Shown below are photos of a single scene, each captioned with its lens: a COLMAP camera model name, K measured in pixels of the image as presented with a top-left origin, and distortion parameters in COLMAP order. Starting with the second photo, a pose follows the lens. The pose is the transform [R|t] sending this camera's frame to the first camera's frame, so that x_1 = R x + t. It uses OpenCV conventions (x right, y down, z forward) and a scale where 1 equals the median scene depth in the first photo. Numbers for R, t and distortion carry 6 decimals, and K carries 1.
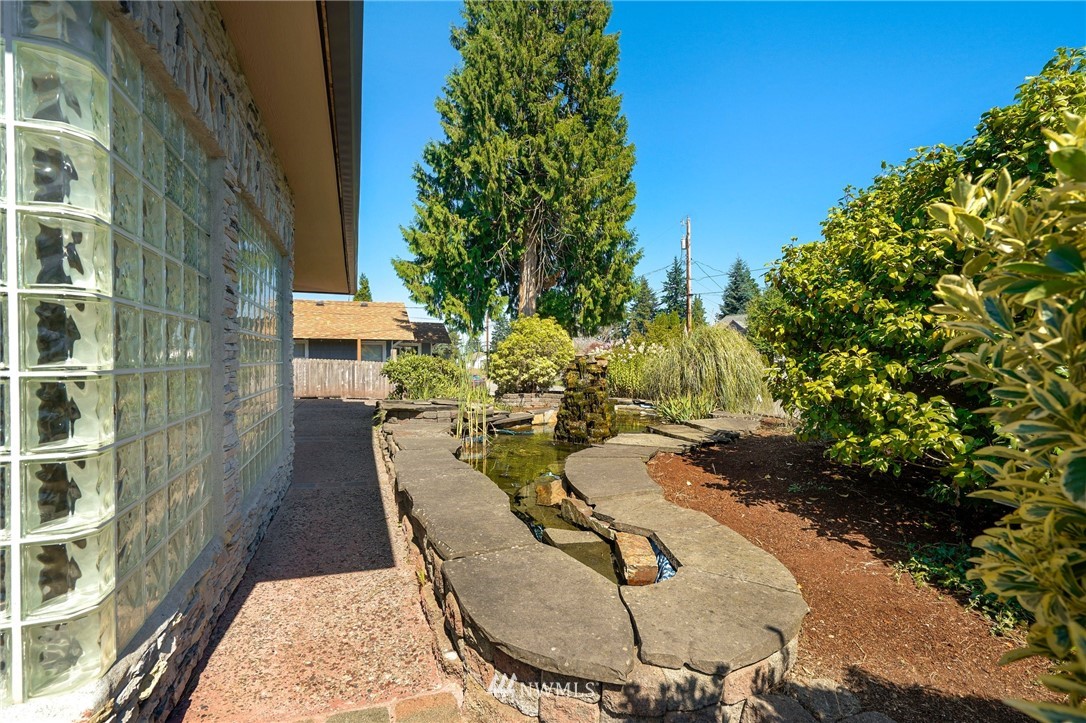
lens RADIAL K [[494.0, 0, 538.3], [0, 494.0, 361.4], [0, 0, 1]] dist [-0.003137, -0.000716]
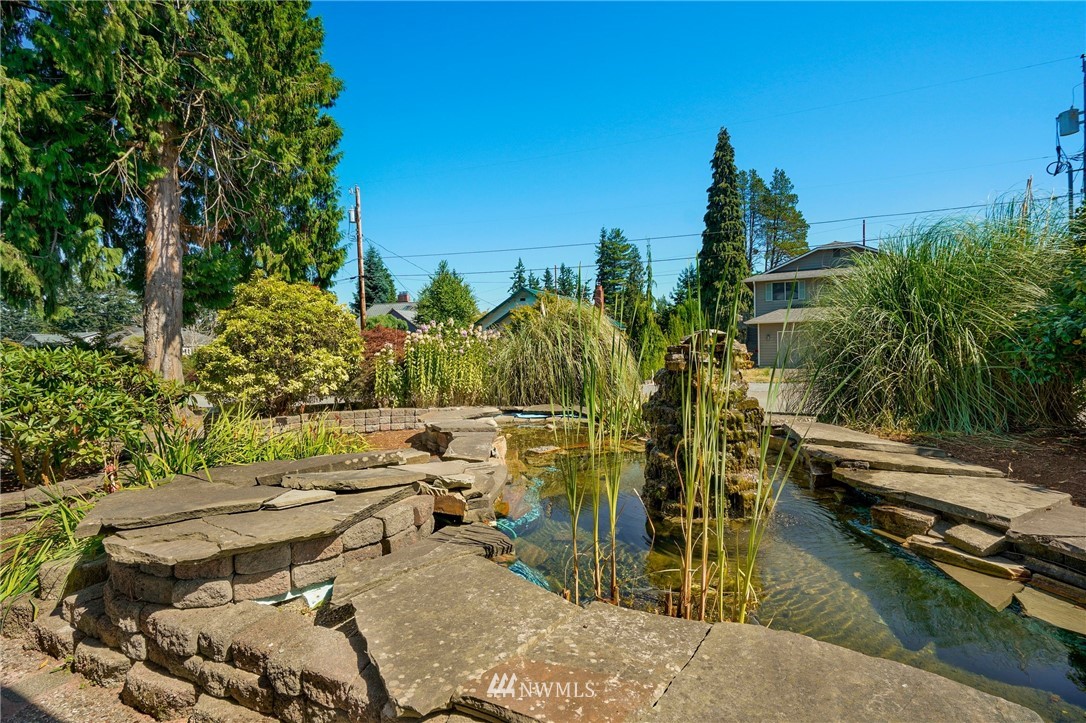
lens RADIAL K [[494.0, 0, 544.4], [0, 494.0, 362.9], [0, 0, 1]] dist [-0.003137, -0.000716]
pose [[0.710417, -0.042280, 0.702510, -0.135886], [0.029634, 0.999106, 0.030163, -0.001408], [-0.703157, -0.000610, 0.711035, 0.273251]]
